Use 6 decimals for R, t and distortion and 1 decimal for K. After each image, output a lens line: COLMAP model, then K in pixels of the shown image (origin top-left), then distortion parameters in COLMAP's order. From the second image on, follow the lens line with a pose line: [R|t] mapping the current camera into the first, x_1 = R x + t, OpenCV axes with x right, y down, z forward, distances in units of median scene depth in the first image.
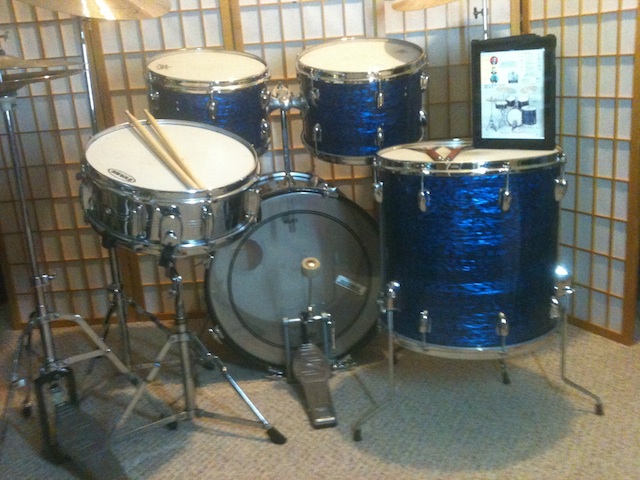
lens RADIAL K [[663.5, 0, 319.0], [0, 663.5, 241.2], [0, 0, 1]] dist [0.053502, 0.000000]
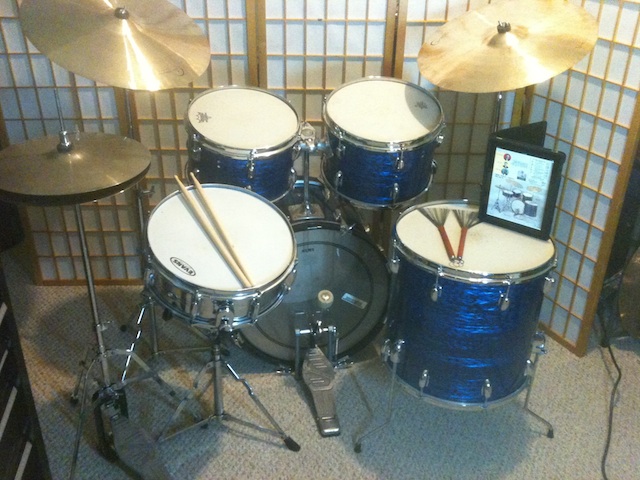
lens RADIAL K [[663.5, 0, 319.1], [0, 663.5, 237.6], [0, 0, 1]] dist [0.053502, 0.000000]
pose [[0.995838, 0.056508, 0.071504, -0.121439], [-0.071851, 0.969447, 0.234540, -0.361864], [-0.056066, -0.238702, 0.969473, -0.101000]]
